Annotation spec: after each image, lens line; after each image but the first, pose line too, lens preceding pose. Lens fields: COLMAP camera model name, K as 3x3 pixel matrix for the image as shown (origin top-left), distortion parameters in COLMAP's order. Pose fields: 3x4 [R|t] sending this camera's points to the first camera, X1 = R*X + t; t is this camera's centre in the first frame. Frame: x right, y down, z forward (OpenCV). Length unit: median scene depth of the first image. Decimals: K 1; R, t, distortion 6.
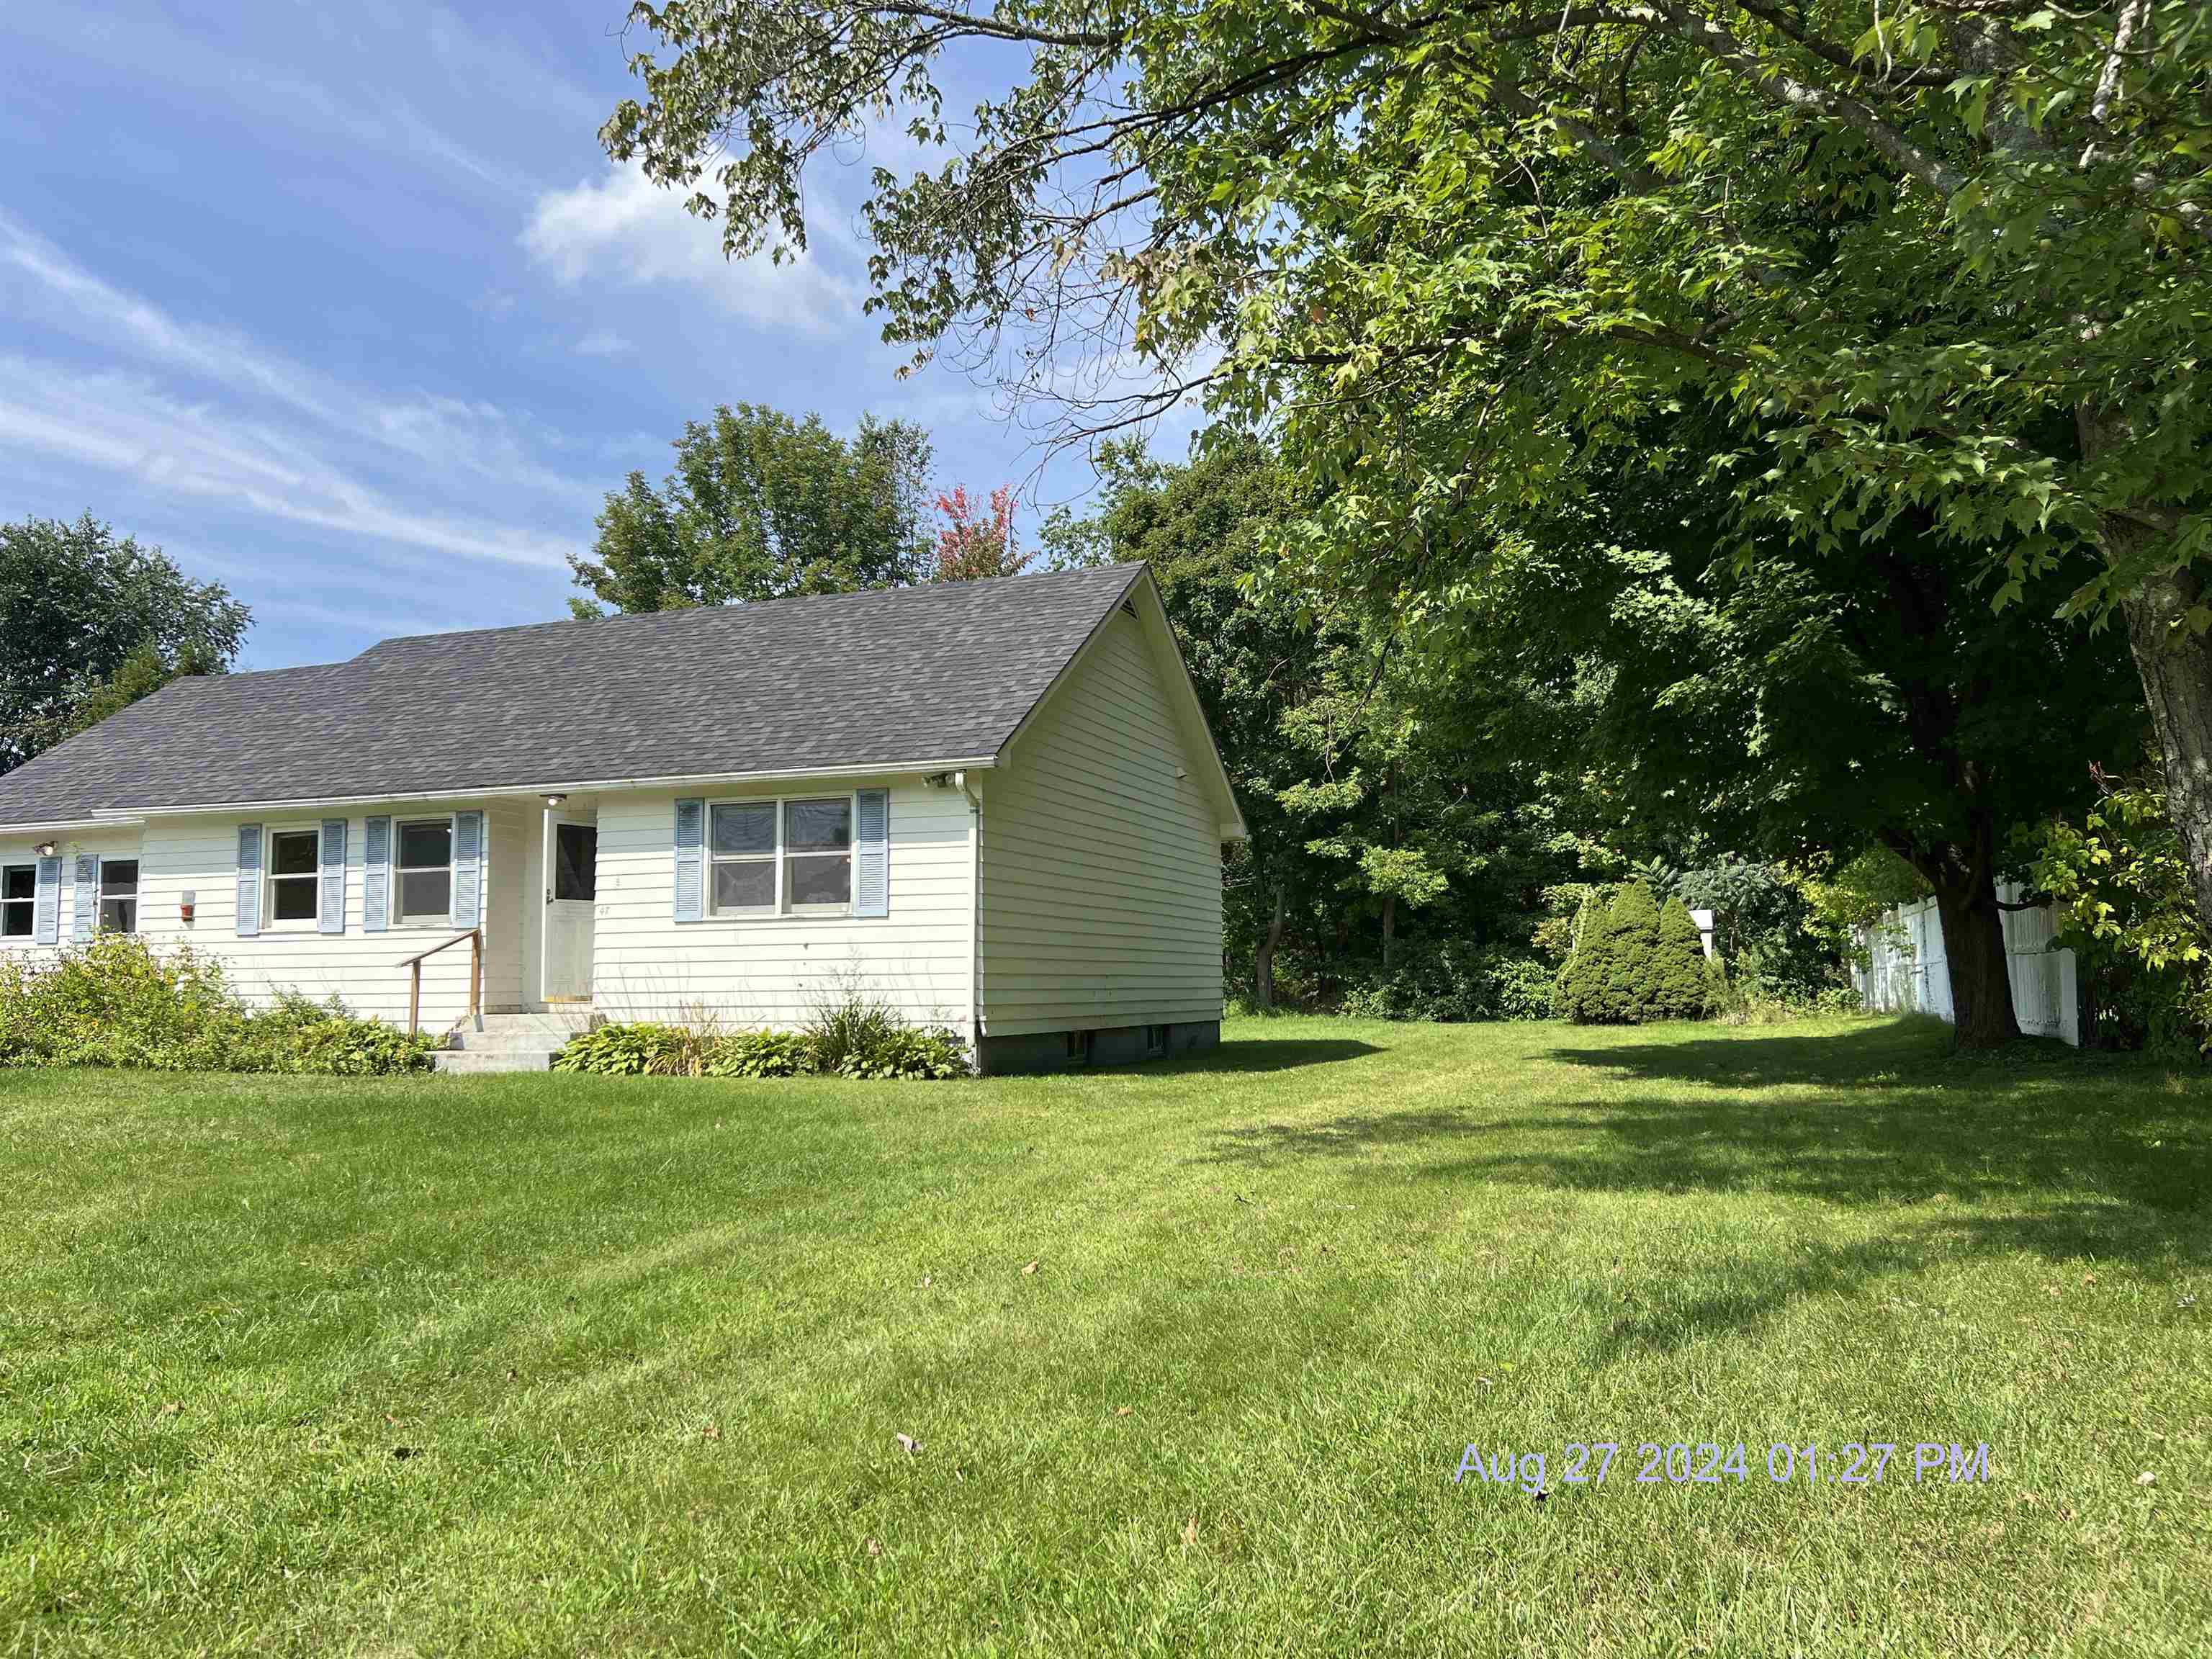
lens RADIAL K [[1673.8, 0, 1106.0], [0, 1673.8, 829.5], [0, 0, 1]] dist [0.129192, -0.125542]
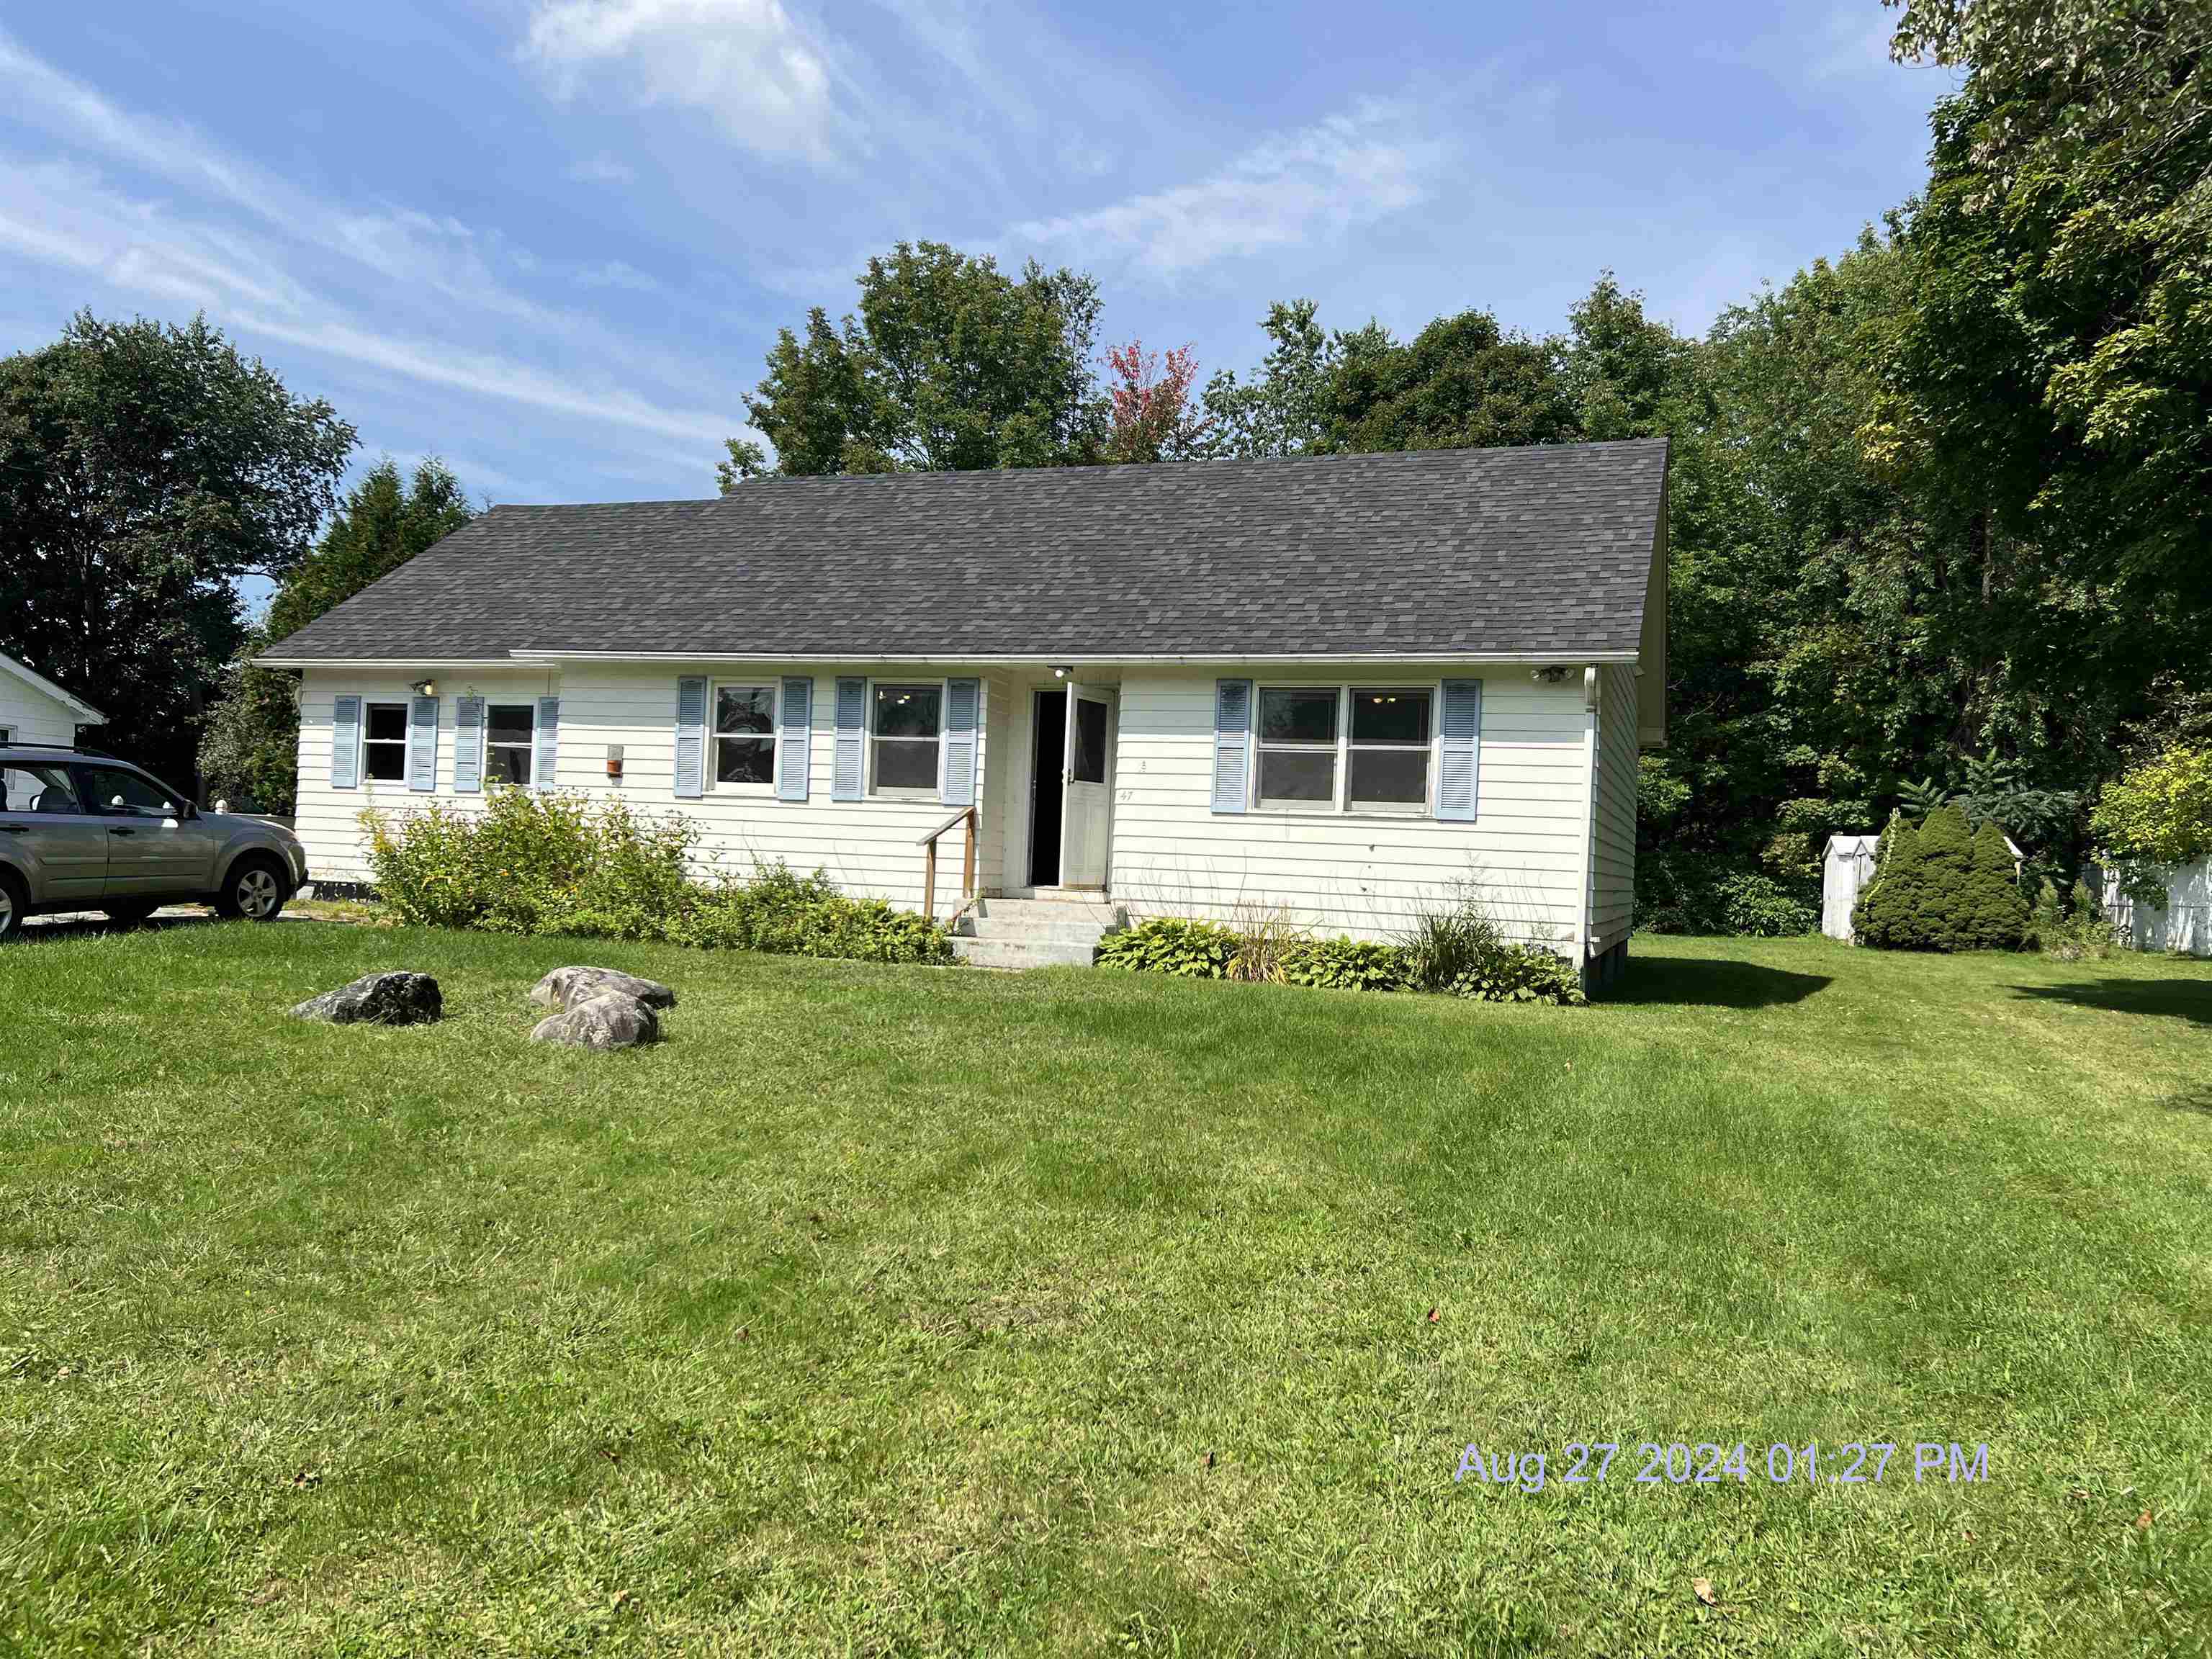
lens RADIAL K [[1676.5, 0, 1106.0], [0, 1676.5, 829.5], [0, 0, 1]] dist [0.089013, -0.054065]
pose [[0.998000, 0.051687, 0.036396, -0.315872], [-0.054249, 0.995832, 0.073315, 0.000015], [-0.032455, -0.075143, 0.996644, 0.080222]]
